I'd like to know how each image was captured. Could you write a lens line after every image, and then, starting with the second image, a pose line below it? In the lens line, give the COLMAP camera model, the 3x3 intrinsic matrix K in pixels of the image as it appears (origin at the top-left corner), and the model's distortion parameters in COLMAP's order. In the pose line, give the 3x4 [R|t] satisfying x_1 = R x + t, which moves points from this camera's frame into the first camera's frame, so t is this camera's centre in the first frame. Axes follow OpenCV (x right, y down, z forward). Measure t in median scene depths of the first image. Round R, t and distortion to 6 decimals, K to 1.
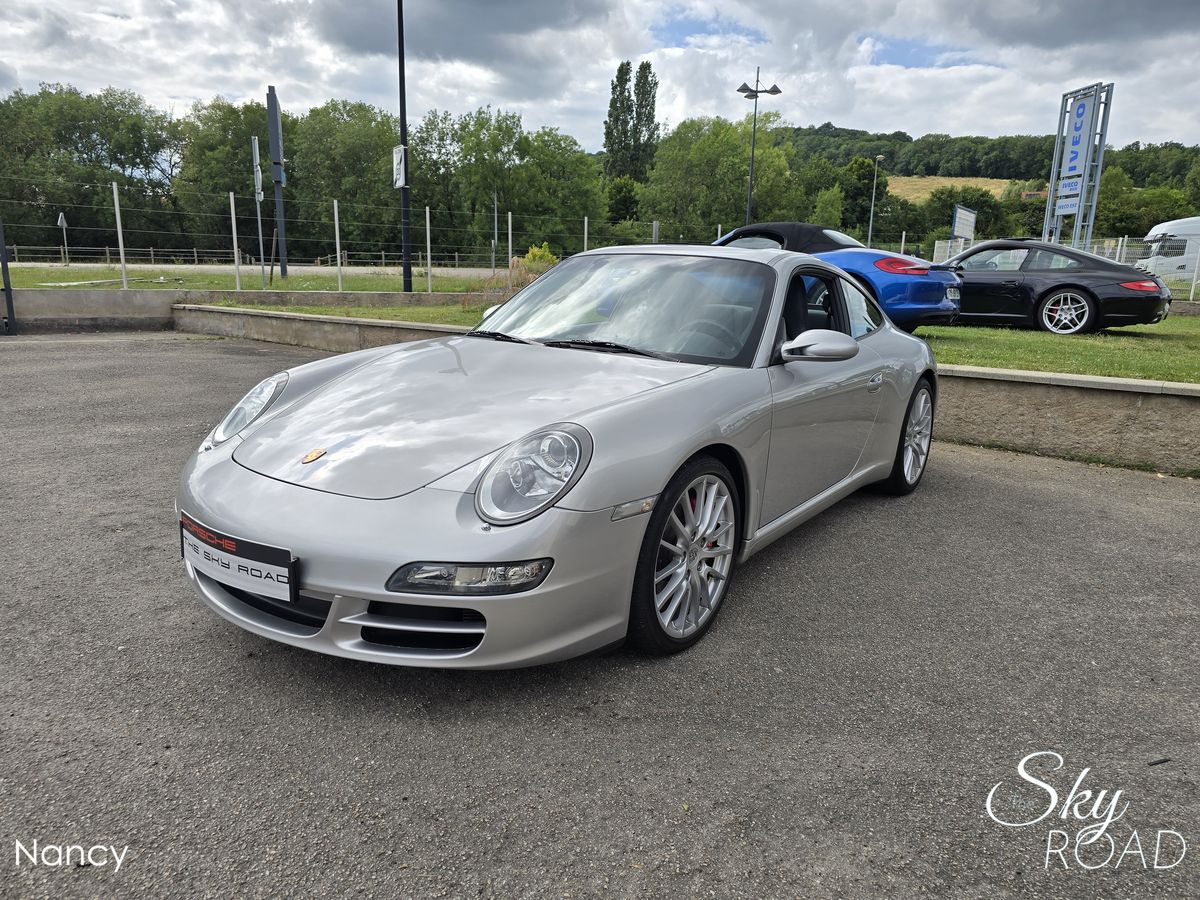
lens RADIAL K [[837.2, 0, 597.3], [0, 837.2, 454.2], [0, 0, 1]] dist [0.046582, -0.040362]
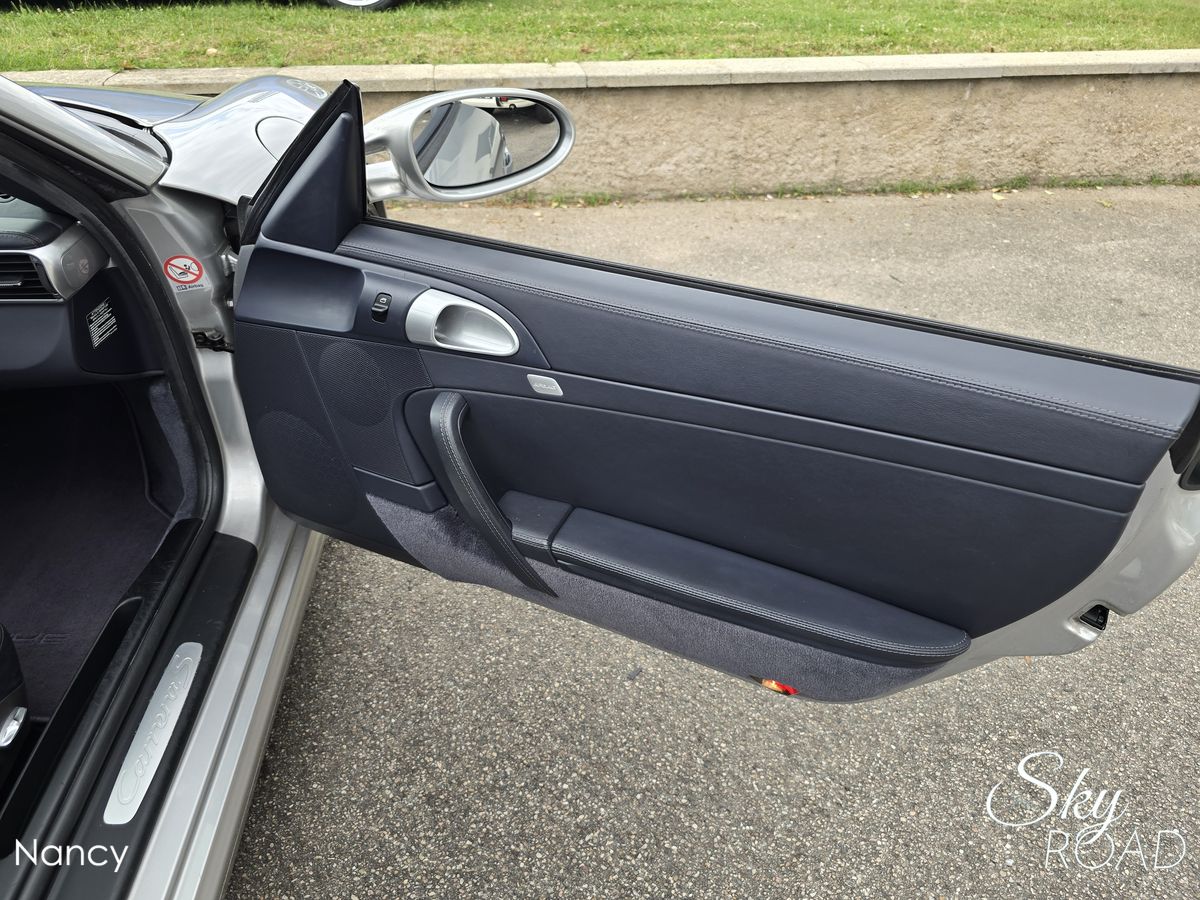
lens RADIAL K [[837.2, 0, 599.0], [0, 837.2, 459.8], [0, 0, 1]] dist [0.046582, -0.040362]
pose [[0.672913, -0.434890, 0.598381, -0.118188], [0.156749, 0.874388, 0.459212, -0.160653], [-0.722923, -0.215214, 0.656555, 0.668997]]
